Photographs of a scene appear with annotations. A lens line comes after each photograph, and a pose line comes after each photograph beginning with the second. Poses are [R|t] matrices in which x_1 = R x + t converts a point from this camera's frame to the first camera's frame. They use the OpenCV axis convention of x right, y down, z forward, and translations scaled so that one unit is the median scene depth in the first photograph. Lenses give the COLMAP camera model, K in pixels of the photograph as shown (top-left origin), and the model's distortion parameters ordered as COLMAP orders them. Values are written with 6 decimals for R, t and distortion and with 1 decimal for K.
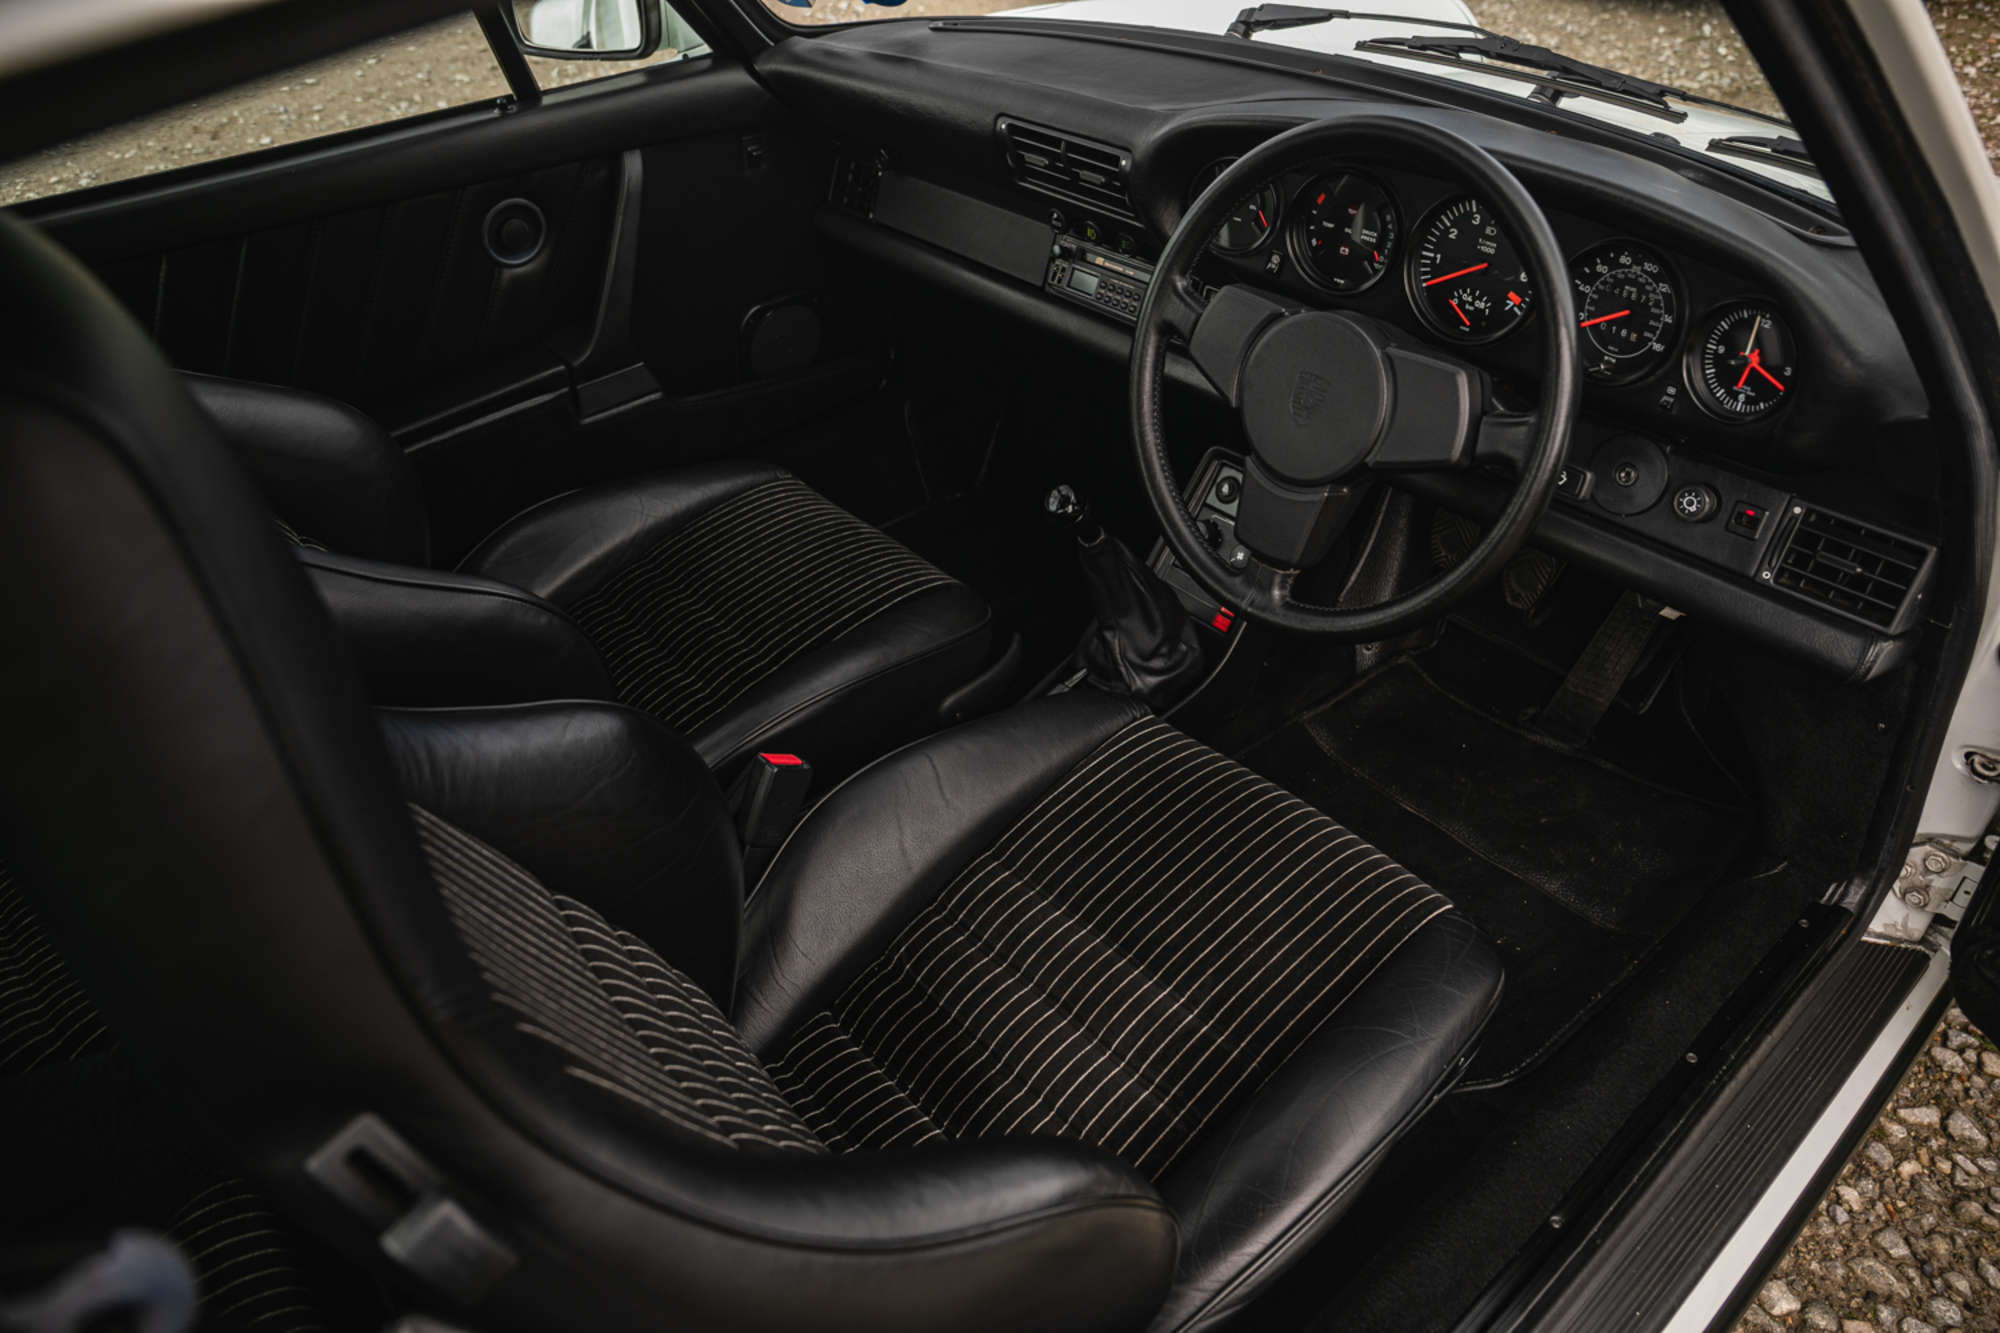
lens RADIAL K [[1322.4, 0, 1000.0], [0, 1322.4, 666.5], [0, 0, 1]] dist [-0.086676, 0.054536]
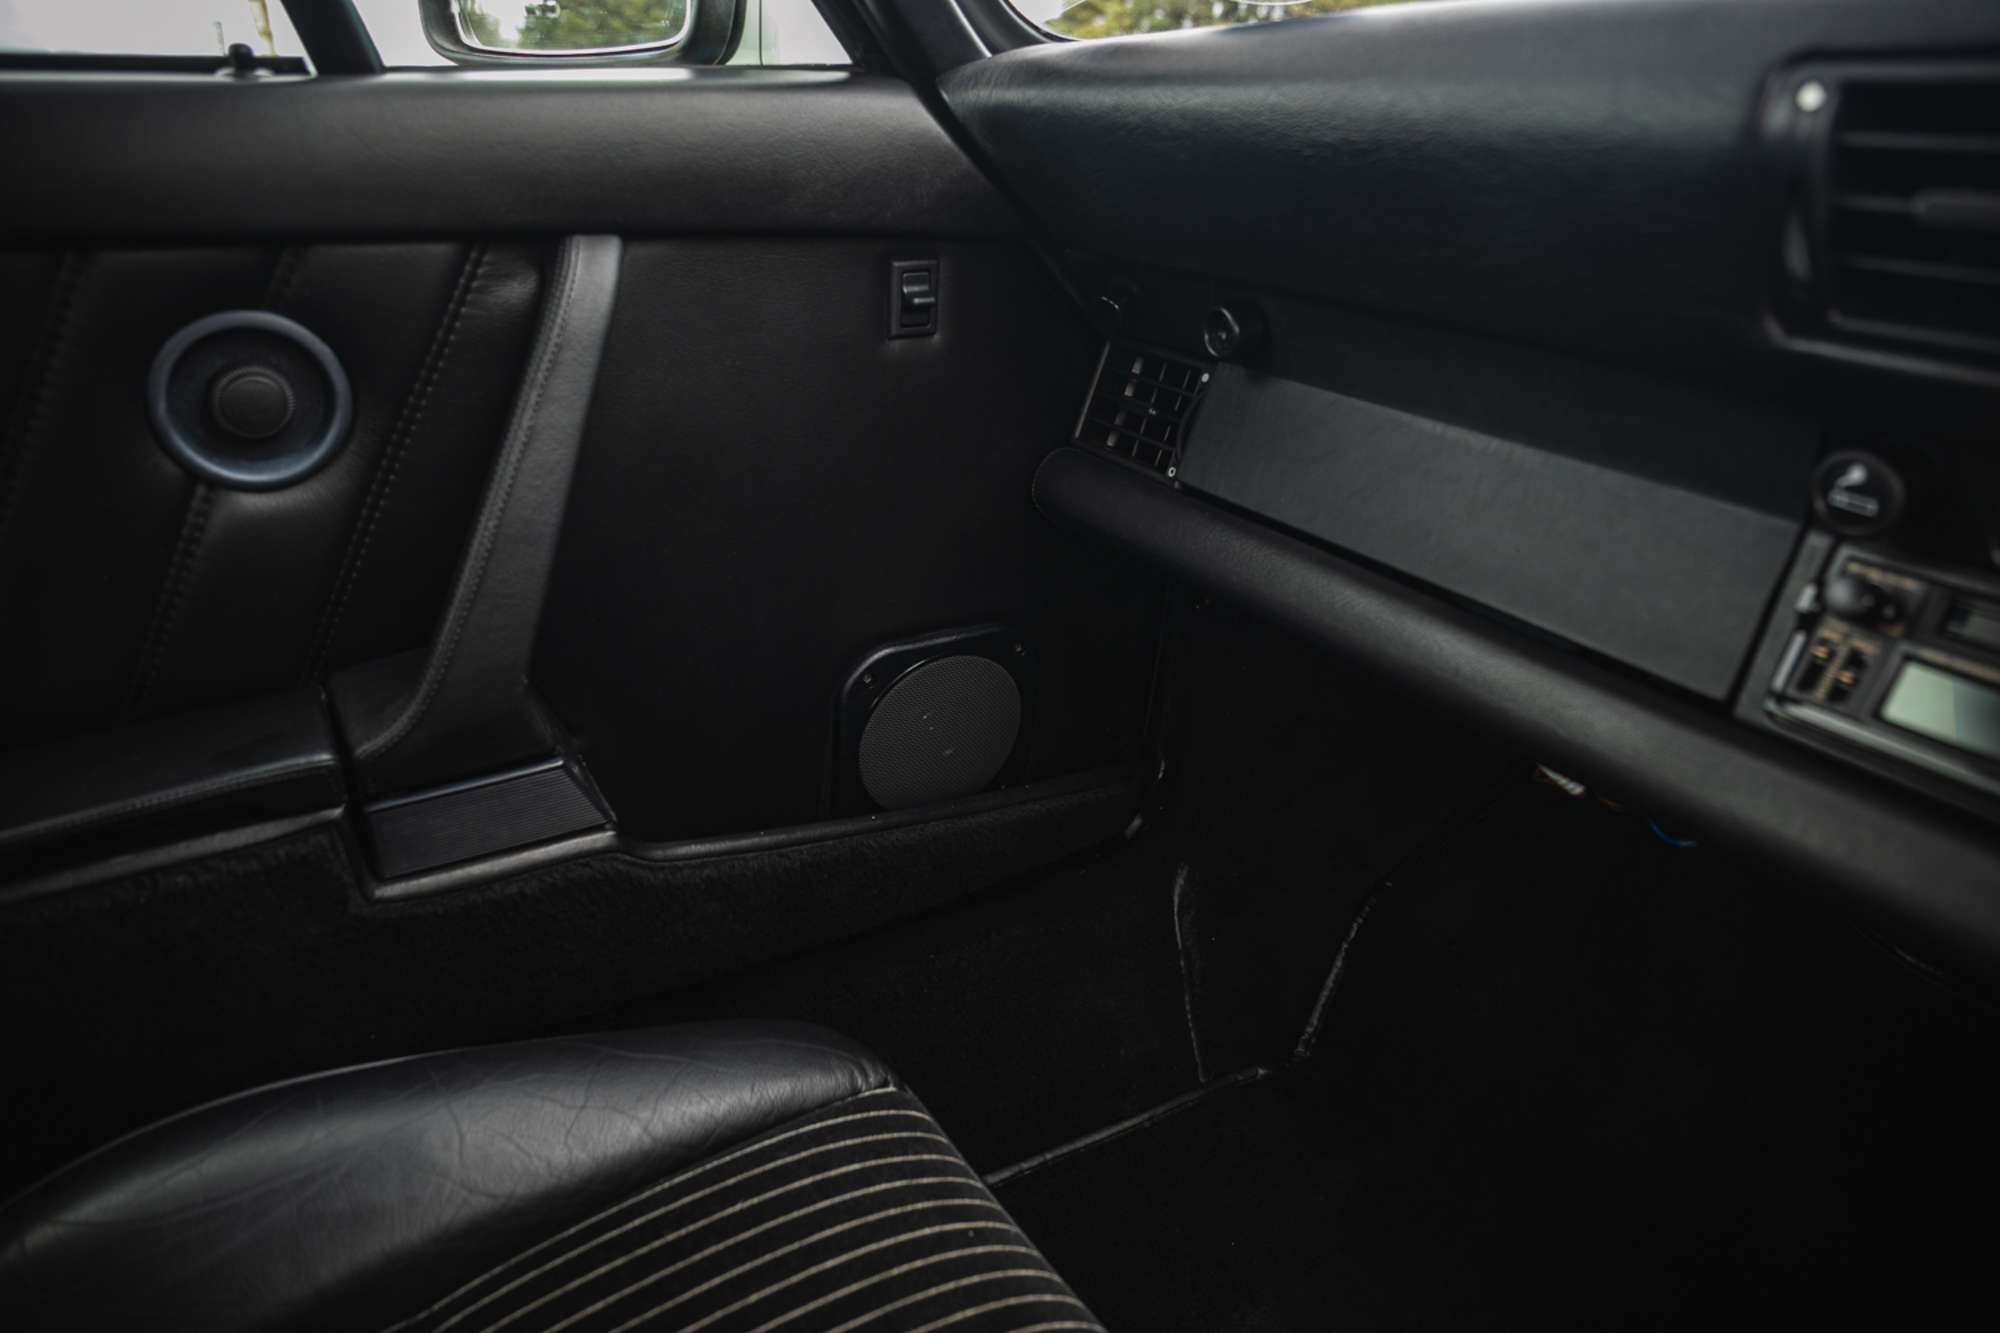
lens RADIAL K [[1322.4, 0, 1000.0], [0, 1322.4, 666.5], [0, 0, 1]] dist [-0.086676, 0.054536]
pose [[0.982520, 0.104804, -0.153852, -0.087413], [-0.139120, 0.962532, -0.232761, -0.192348], [0.123694, 0.250096, 0.960287, 0.650217]]
